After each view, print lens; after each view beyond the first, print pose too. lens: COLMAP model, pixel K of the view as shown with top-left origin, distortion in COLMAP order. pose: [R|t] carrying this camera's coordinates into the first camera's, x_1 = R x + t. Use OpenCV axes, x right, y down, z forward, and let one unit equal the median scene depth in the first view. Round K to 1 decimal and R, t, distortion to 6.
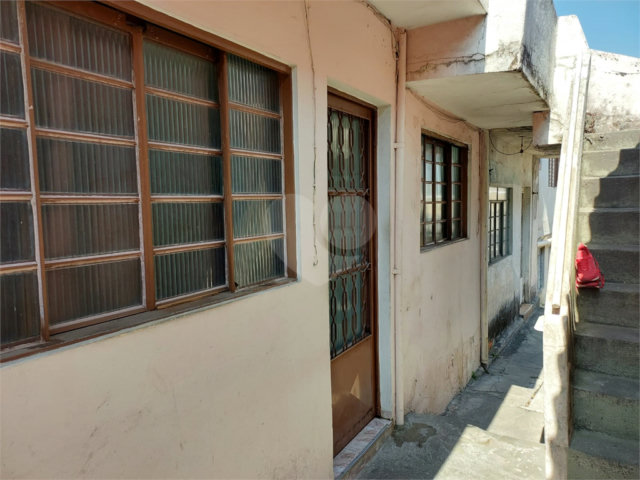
lens RADIAL K [[471.8, 0, 320.0], [0, 471.8, 240.0], [0, 0, 1]] dist [-0.004220, -0.007712]
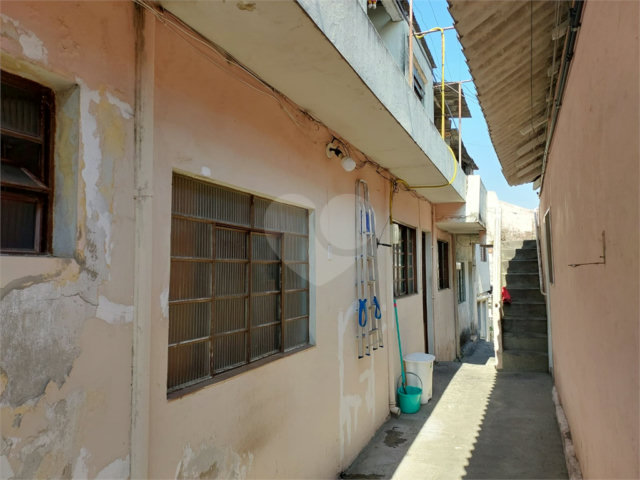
lens RADIAL K [[471.8, 0, 320.0], [0, 471.8, 240.0], [0, 0, 1]] dist [-0.004220, -0.007712]
pose [[0.990461, 0.015121, 0.136959, -0.649340], [0.004971, 0.989393, -0.145181, 0.103243], [-0.137702, 0.144477, 0.979880, -1.166627]]
